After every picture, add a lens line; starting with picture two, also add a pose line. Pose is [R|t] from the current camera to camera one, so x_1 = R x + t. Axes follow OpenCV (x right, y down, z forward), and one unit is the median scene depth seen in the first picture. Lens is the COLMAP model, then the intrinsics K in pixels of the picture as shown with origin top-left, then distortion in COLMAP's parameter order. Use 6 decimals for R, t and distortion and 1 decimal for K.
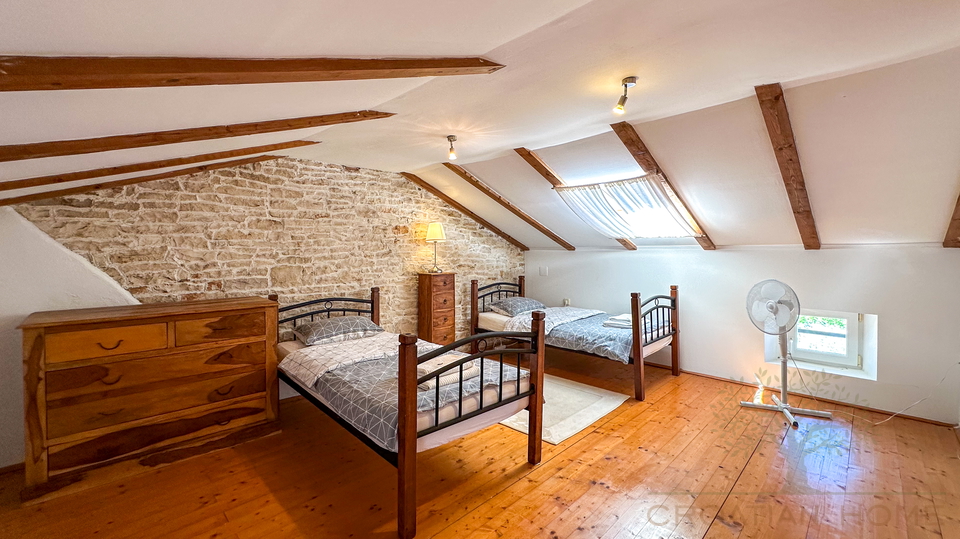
lens RADIAL K [[412.4, 0, 486.2], [0, 412.4, 268.1], [0, 0, 1]] dist [-0.014226, 0.004515]
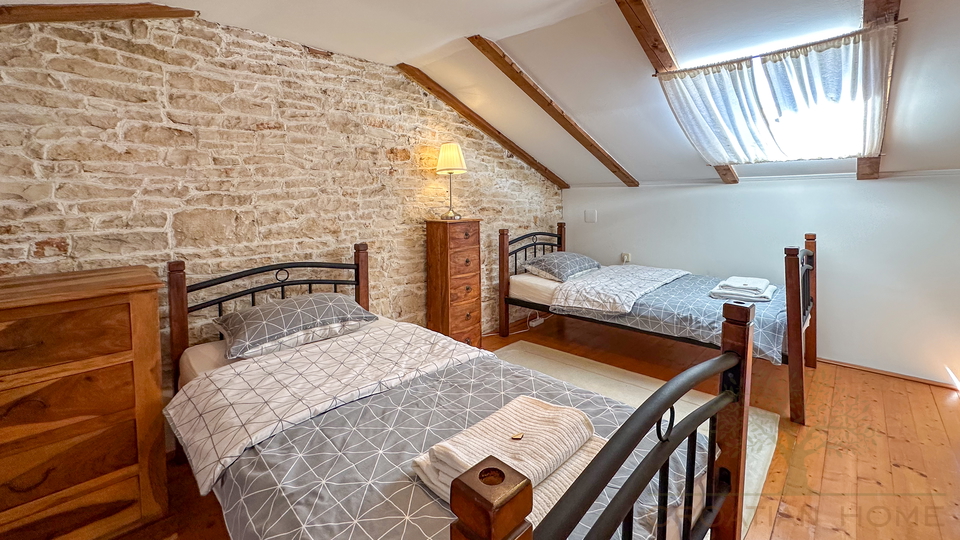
lens RADIAL K [[412.4, 0, 482.4], [0, 412.4, 225.1], [0, 0, 1]] dist [-0.014226, 0.004515]
pose [[0.999785, -0.013254, 0.015955, -0.101203], [0.012912, 0.999689, 0.021345, 0.008181], [-0.016233, -0.021135, 0.999645, 0.398088]]
